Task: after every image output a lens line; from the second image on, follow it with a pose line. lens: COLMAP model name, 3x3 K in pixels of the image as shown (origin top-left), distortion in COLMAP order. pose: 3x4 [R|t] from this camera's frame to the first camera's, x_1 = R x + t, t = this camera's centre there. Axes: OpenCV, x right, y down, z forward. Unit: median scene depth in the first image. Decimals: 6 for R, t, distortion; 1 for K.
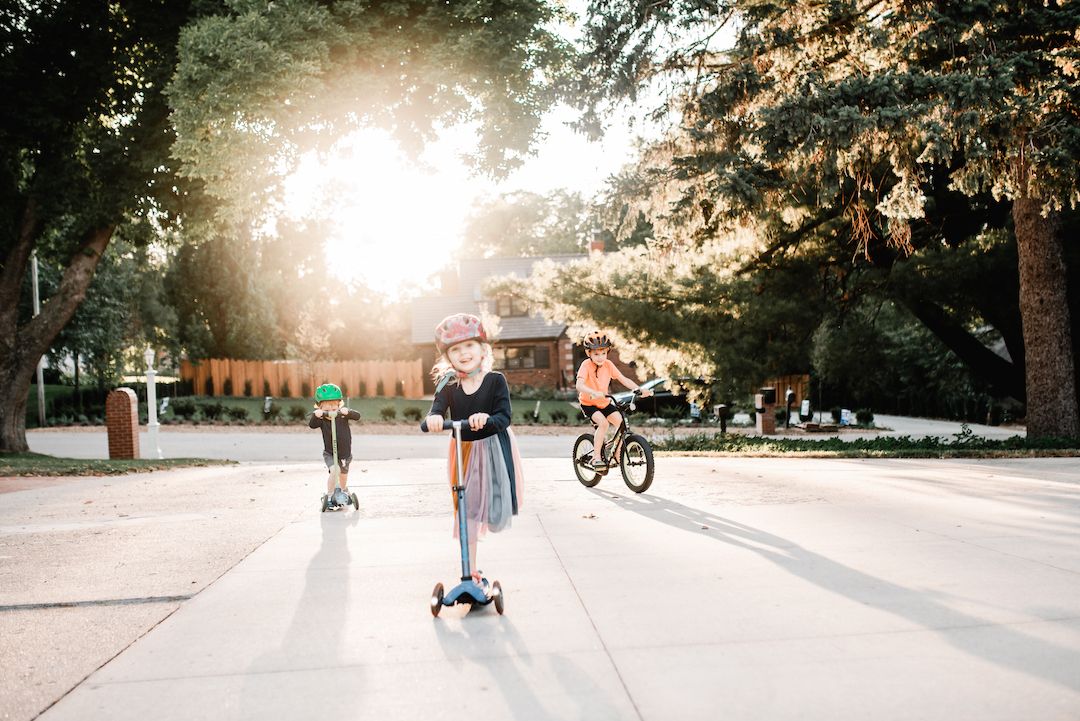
lens RADIAL K [[1033.3, 0, 540.0], [0, 1033.3, 360.5], [0, 0, 1]] dist [-0.073366, 0.111131]
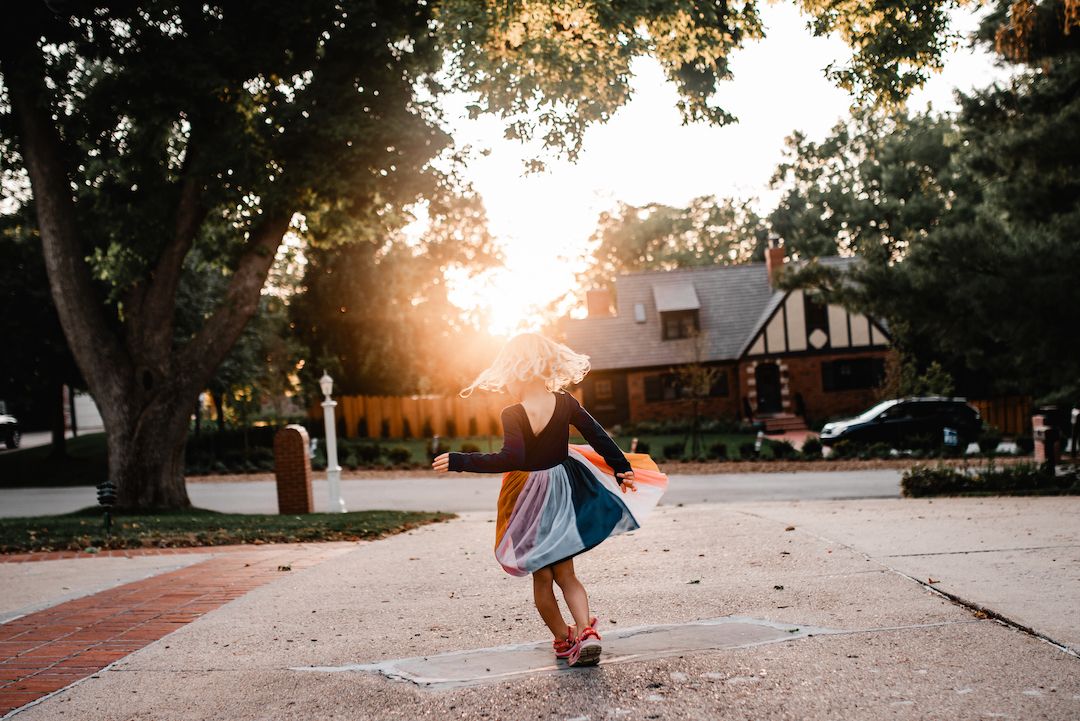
lens RADIAL K [[1090.0, 0, 538.3], [0, 1090.0, 377.1], [0, 0, 1]] dist [0.001805, 0.007802]
pose [[0.995861, -0.029753, -0.085882, -0.106930], [0.028041, 0.999385, -0.021077, 0.009703], [0.086456, 0.018582, 0.996082, 0.123740]]
